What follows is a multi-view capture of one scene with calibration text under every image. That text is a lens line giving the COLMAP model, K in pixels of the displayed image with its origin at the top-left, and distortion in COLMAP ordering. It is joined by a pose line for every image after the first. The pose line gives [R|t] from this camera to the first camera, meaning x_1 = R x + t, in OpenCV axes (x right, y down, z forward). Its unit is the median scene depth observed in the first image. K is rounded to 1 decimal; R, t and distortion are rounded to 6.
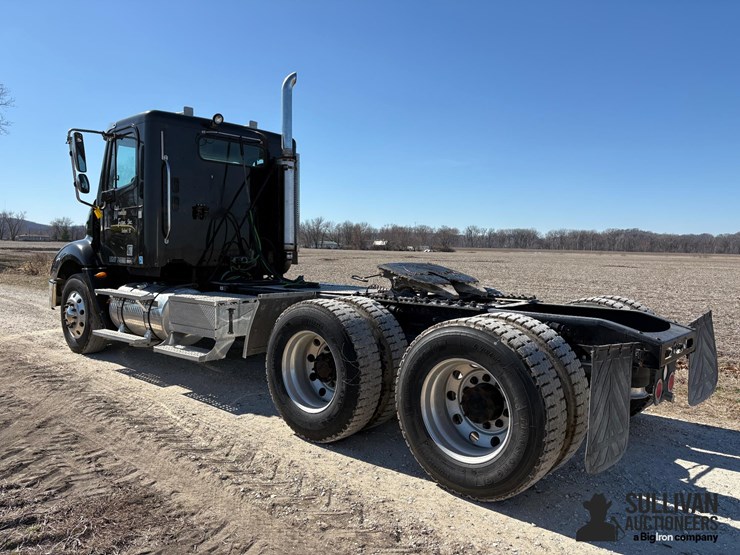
lens RADIAL K [[557.5, 0, 370.0], [0, 557.5, 277.5], [0, 0, 1]] dist [0.048195, -0.002632]
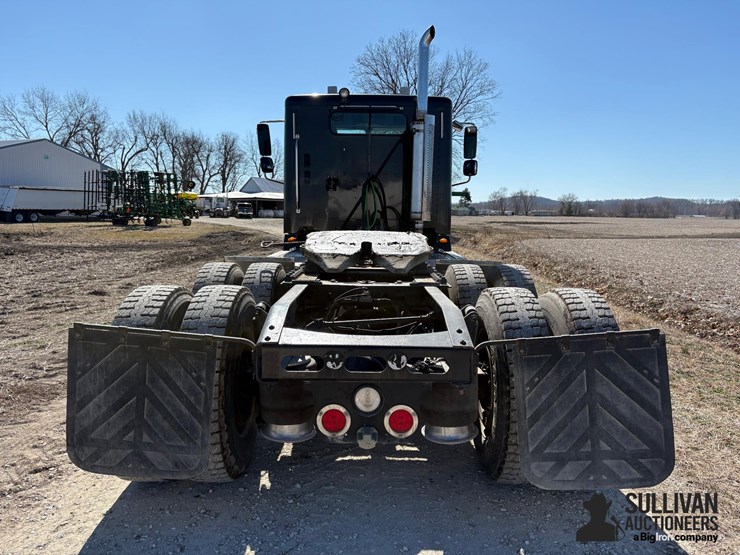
lens RADIAL K [[564.9, 0, 370.0], [0, 564.9, 277.5], [0, 0, 1]] dist [0.003122, 0.003200]
pose [[0.666065, 0.079442, -0.741651, 0.535508], [-0.046433, 0.996800, 0.065072, -0.009731], [0.744447, -0.008905, 0.667622, 0.309378]]
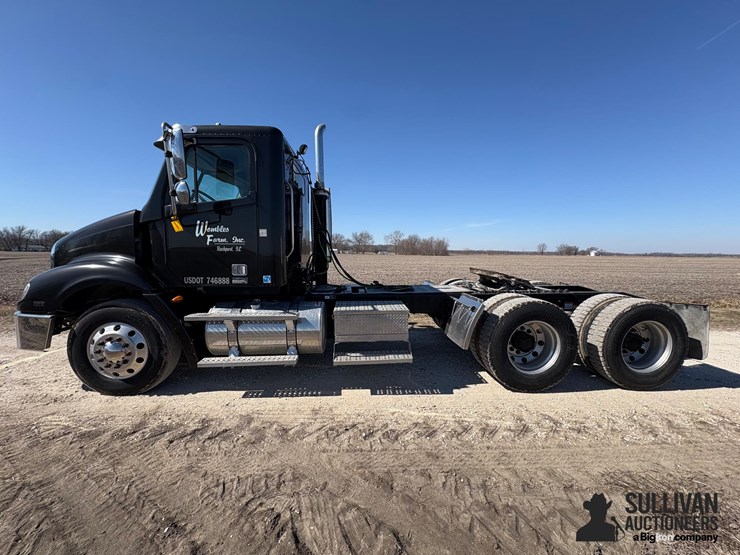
lens RADIAL K [[284.1, 0, 370.0], [0, 284.1, 277.5], [0, 0, 1]] dist [-0.008574, -0.000076]
pose [[0.699363, -0.078222, 0.710474, -0.569133], [0.043943, 0.996819, 0.066492, -0.053396], [-0.713415, -0.015282, 0.700575, 0.470430]]
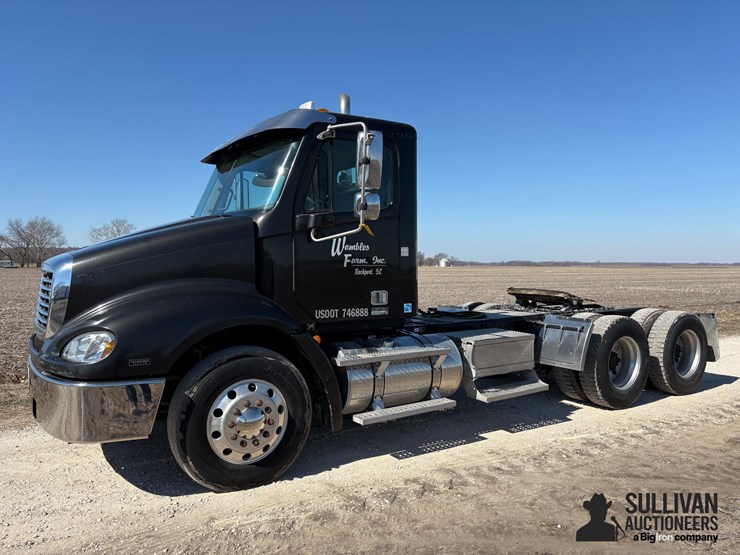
lens RADIAL K [[525.9, 0, 336.3], [0, 525.9, 265.0], [0, 0, 1]] dist [0.003548, -0.000597]
pose [[0.301993, -0.023023, 0.953032, -1.033997], [0.056011, 0.998410, 0.006370, -0.092528], [-0.951663, 0.051456, 0.302803, 0.777340]]
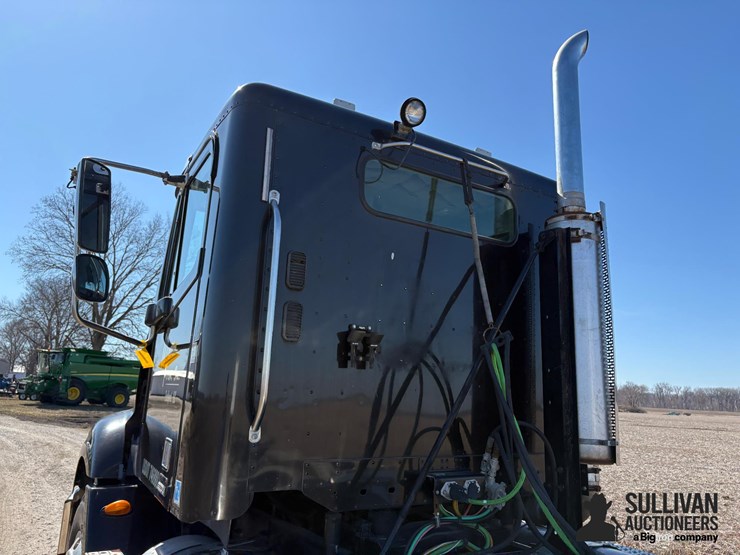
lens RADIAL K [[524.7, 0, 370.0], [0, 524.7, 277.5], [0, 0, 1]] dist [0.061437, -0.000092]
pose [[0.959380, -0.036971, -0.279684, -0.188034], [-0.041640, 0.961961, -0.269996, -0.065225], [0.279027, 0.270675, 0.921346, 0.640738]]
